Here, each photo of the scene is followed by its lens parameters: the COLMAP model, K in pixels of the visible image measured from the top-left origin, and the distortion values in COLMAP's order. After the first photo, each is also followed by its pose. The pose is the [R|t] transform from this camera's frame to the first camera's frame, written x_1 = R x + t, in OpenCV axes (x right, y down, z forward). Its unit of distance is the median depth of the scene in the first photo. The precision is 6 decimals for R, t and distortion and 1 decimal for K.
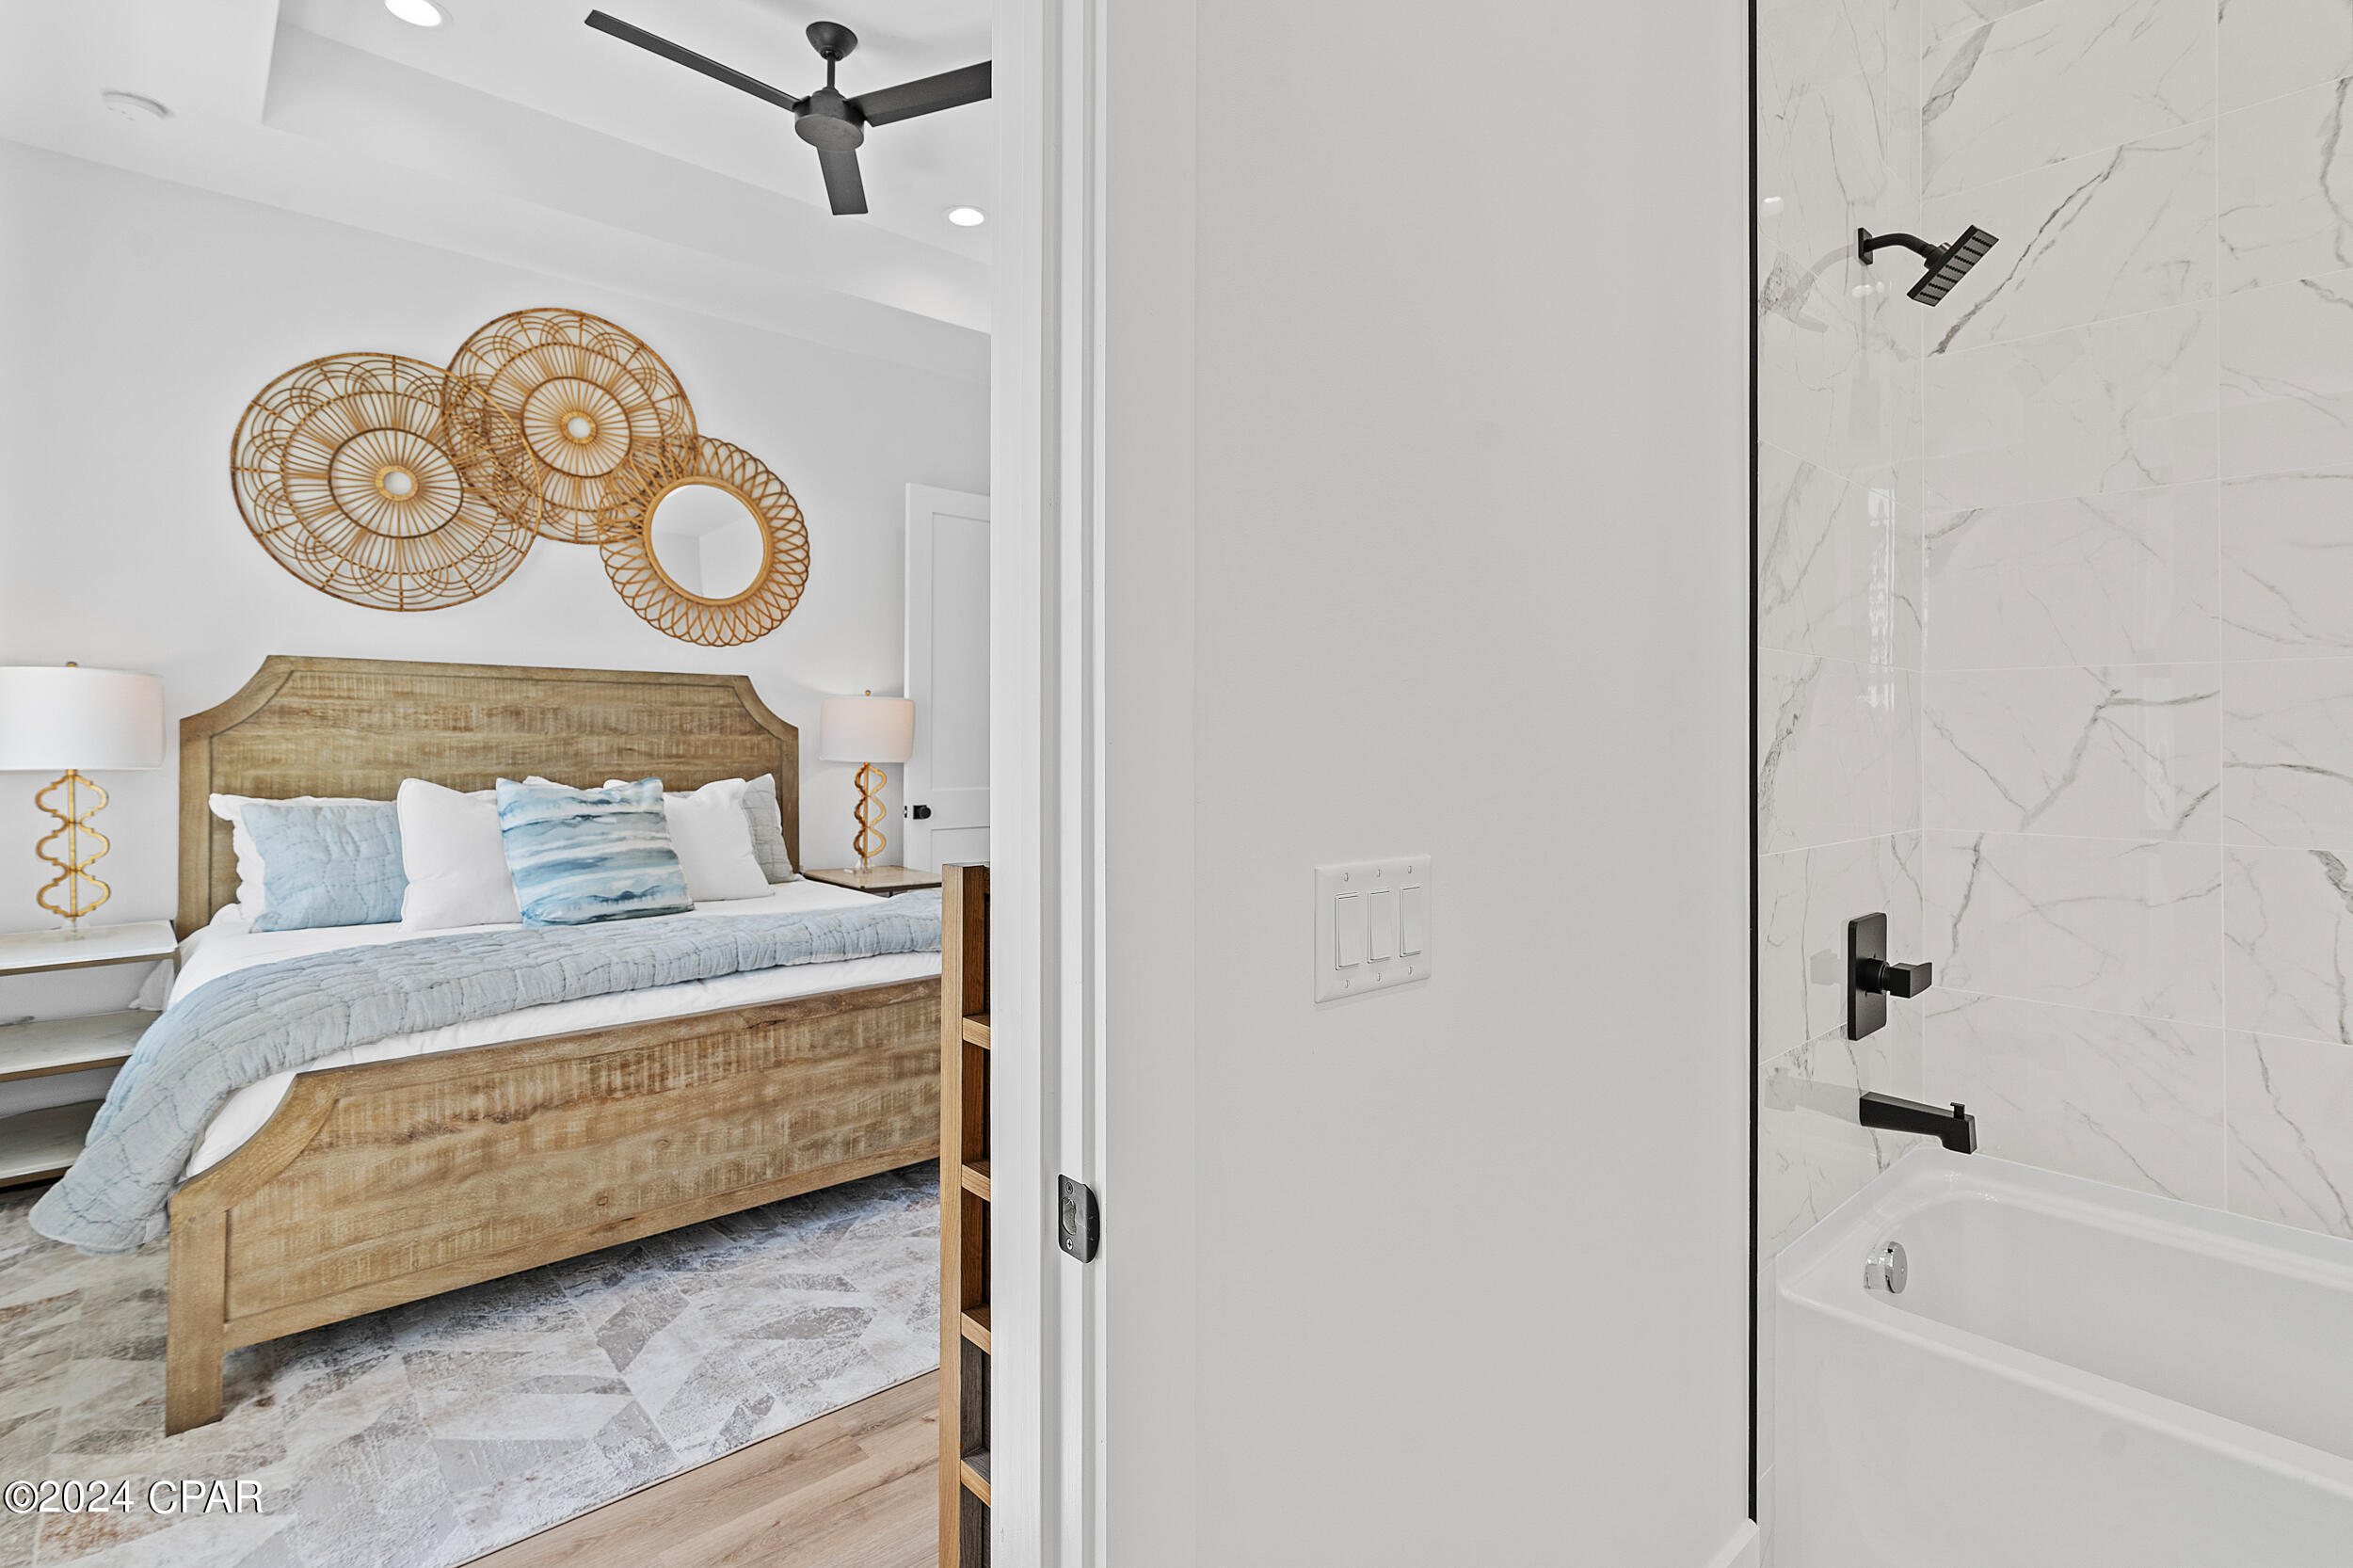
lens RADIAL K [[1116.4, 0, 1178.0], [0, 1116.4, 762.3], [0, 0, 1]] dist [-0.001456, 0.002033]
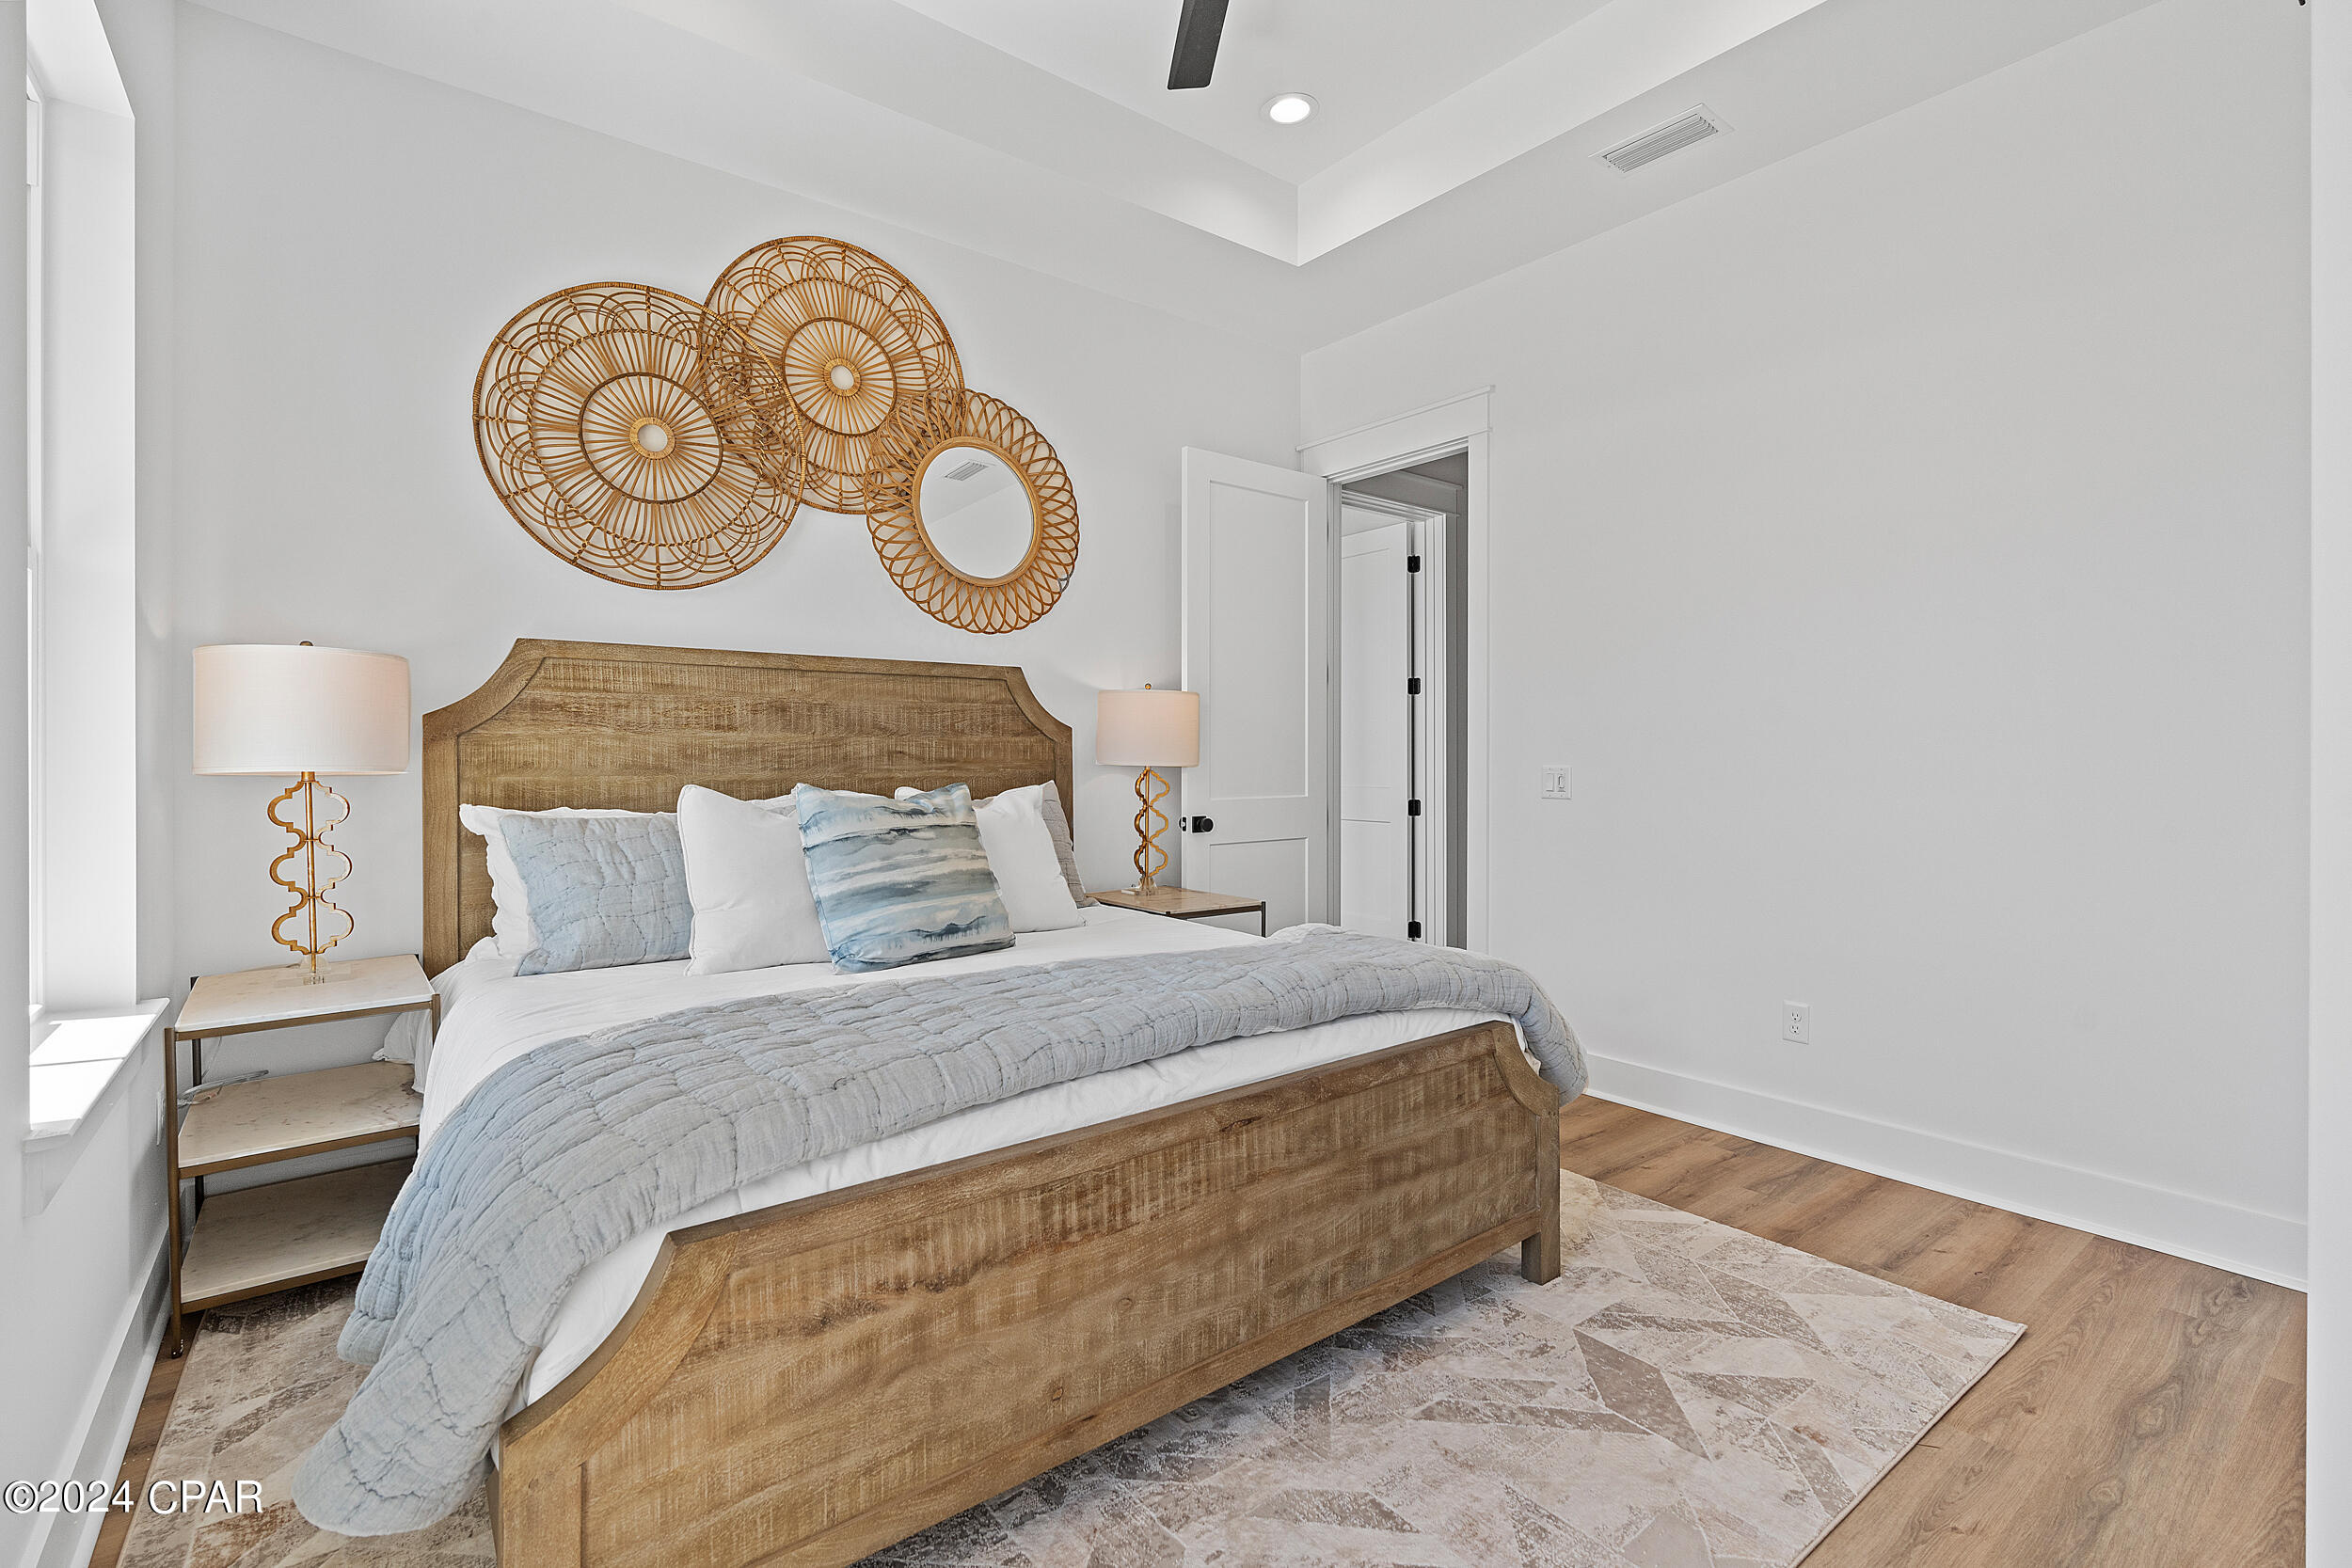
lens RADIAL K [[1057.3, 0, 1174.5], [0, 1057.3, 787.3], [0, 0, 1]] dist [-0.005988, 0.002350]
pose [[0.997130, -0.005149, -0.075527, -0.275361], [0.005834, 0.999944, 0.008853, 0.012016], [0.075477, -0.009268, 0.997104, 0.256004]]
